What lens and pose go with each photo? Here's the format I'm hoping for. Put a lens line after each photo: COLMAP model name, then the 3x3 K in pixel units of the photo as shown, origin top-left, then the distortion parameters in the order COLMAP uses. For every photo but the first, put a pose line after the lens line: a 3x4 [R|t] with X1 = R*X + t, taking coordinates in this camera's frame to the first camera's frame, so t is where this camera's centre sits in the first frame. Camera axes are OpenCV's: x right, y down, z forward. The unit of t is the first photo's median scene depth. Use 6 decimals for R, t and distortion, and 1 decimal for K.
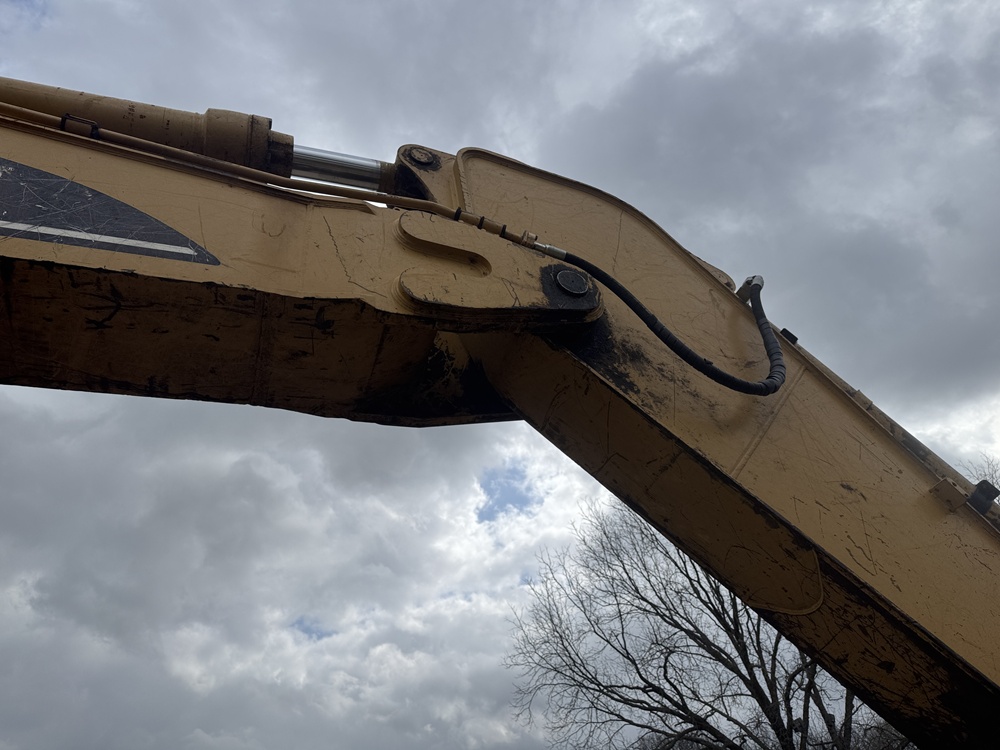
lens RADIAL K [[699.9, 0, 500.0], [0, 699.9, 375.0], [0, 0, 1]] dist [0.092011, -0.216180]
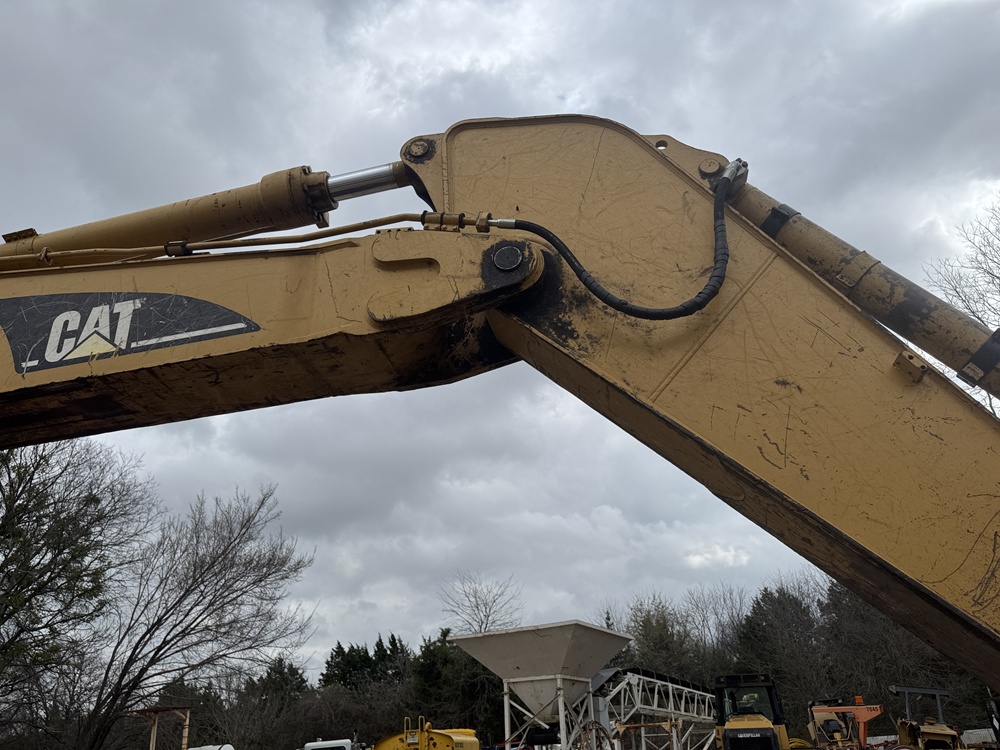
lens RADIAL K [[696.9, 0, 493.4], [0, 696.9, 377.0], [0, 0, 1]] dist [0.057332, -0.082045]
pose [[0.872968, -0.167281, -0.458196, 0.600591], [0.280119, 0.940941, 0.190166, -0.176833], [0.399325, -0.294358, 0.868270, -0.105215]]
